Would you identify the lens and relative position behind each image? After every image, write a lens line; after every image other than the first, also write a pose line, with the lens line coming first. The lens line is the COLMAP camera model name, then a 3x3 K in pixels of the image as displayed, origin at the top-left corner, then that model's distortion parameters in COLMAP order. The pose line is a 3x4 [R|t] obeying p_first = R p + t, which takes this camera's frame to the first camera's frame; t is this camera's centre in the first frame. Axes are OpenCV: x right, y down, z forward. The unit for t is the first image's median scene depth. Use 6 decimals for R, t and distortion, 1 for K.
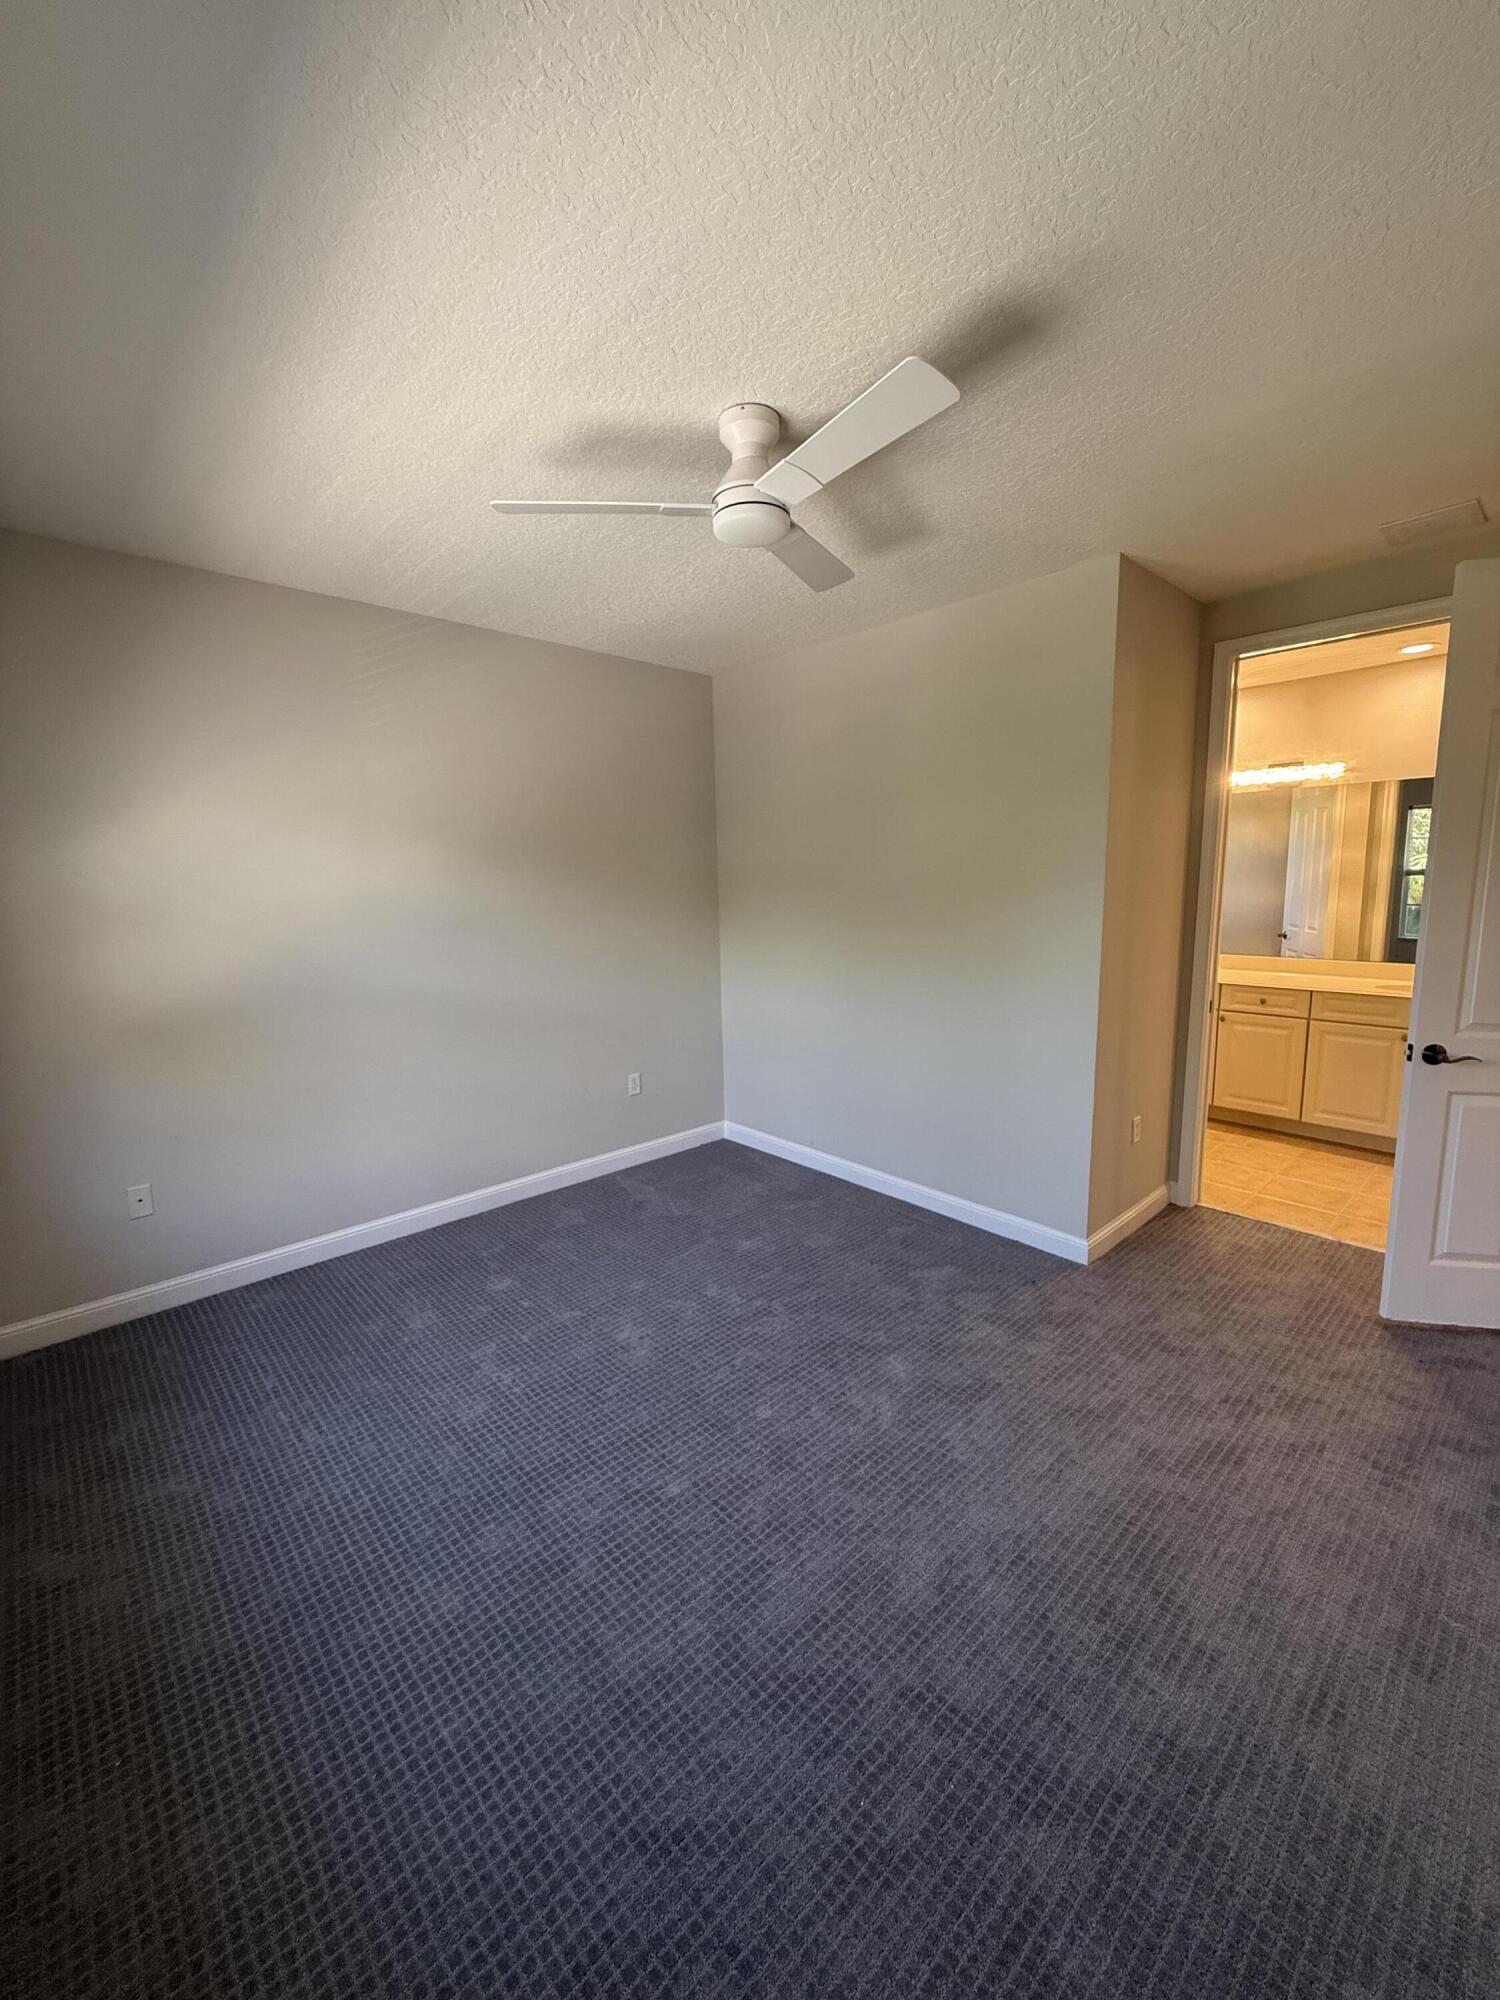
lens RADIAL K [[794.5, 0, 748.0], [0, 794.5, 991.4], [0, 0, 1]] dist [0.001098, 0.000156]
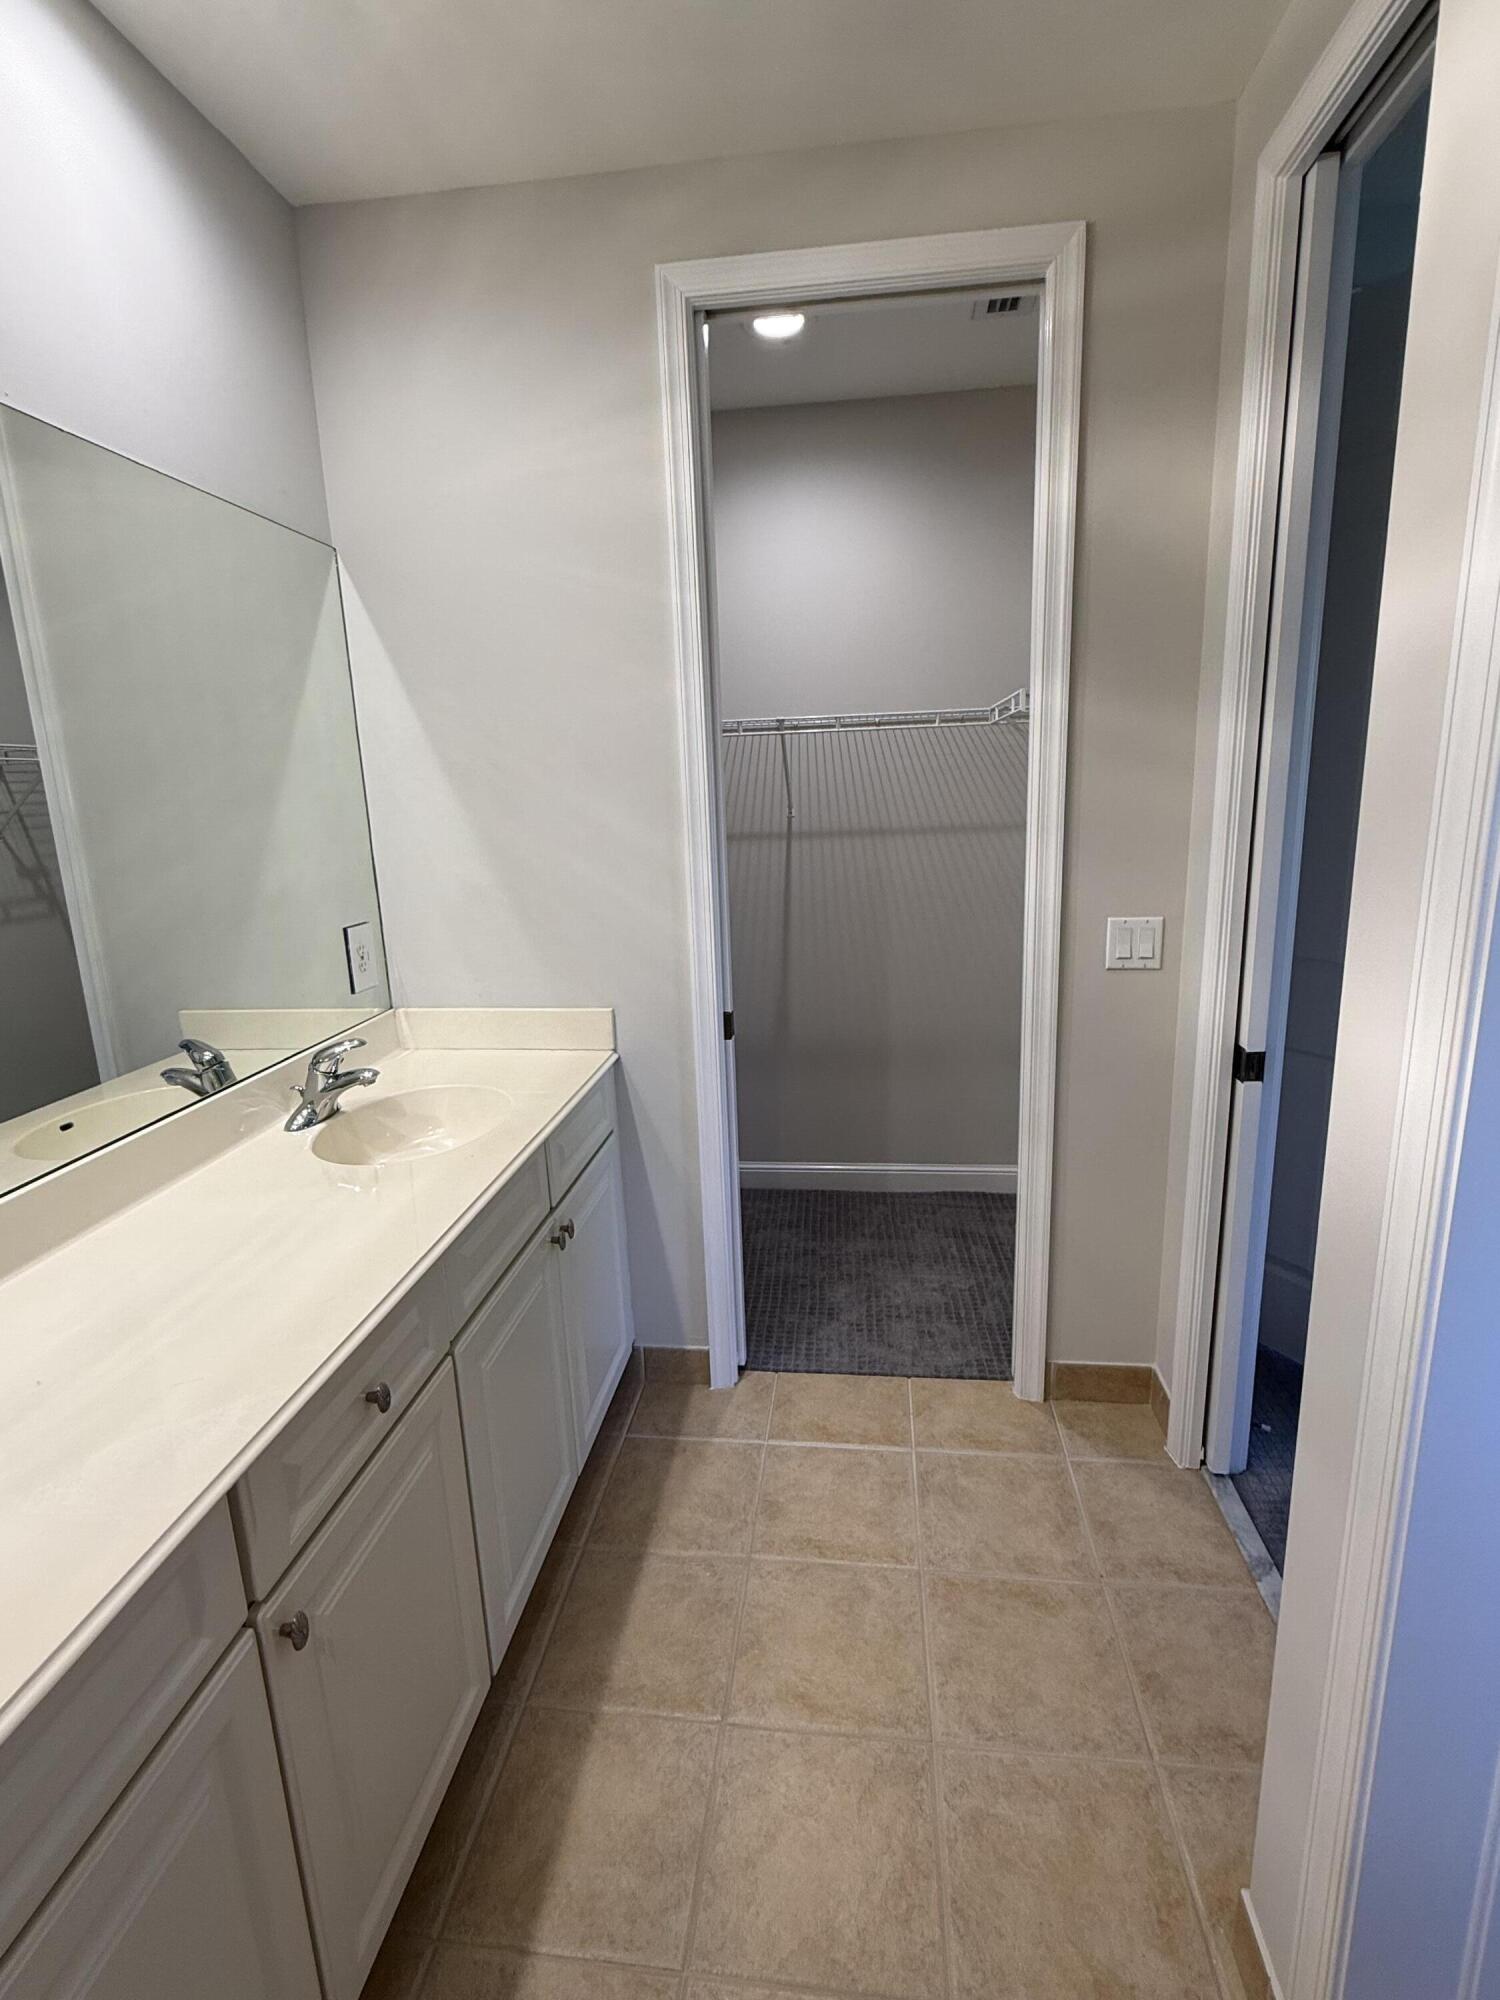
lens RADIAL K [[943.0, 0, 750.0], [0, 943.0, 1000.0], [0, 0, 1]] dist [0.000512, 0.000537]
pose [[-0.647589, -0.121228, 0.752285, 0.715102], [0.162842, 0.942438, 0.292050, -0.245077], [-0.744386, 0.311632, -0.590571, 1.805639]]
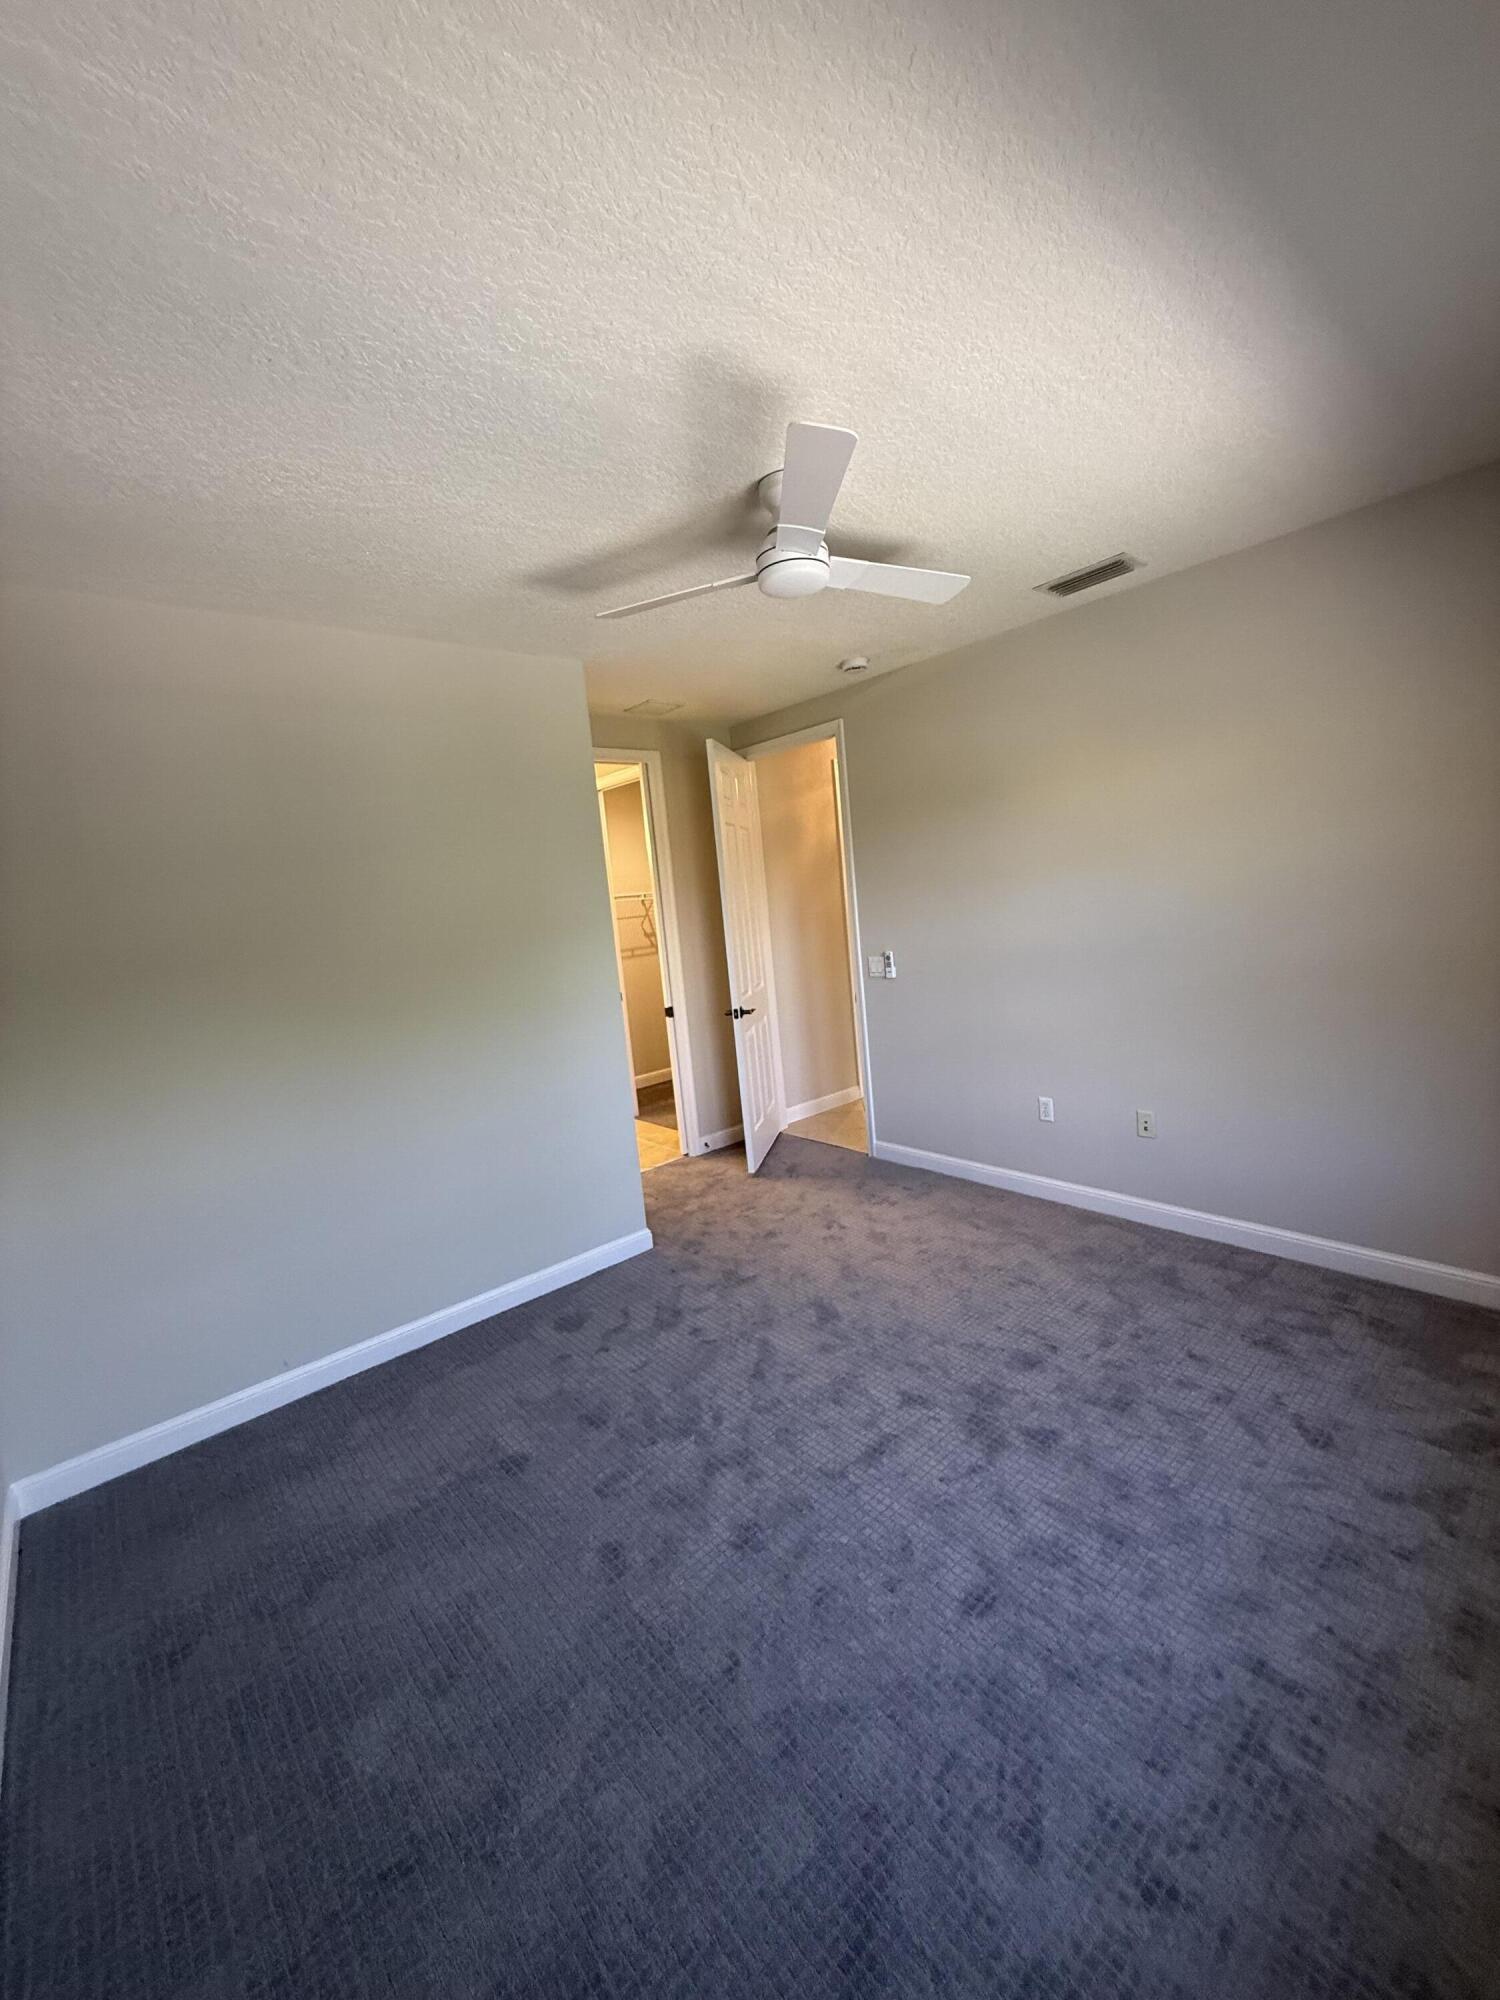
lens RADIAL K [[794.5, 0, 748.0], [0, 794.5, 991.4], [0, 0, 1]] dist [0.001098, 0.000156]
pose [[0.025916, -0.105493, 0.994082, -0.848729], [0.232202, 0.967853, 0.096656, -0.128192], [-0.972322, 0.228323, 0.049579, 0.859579]]
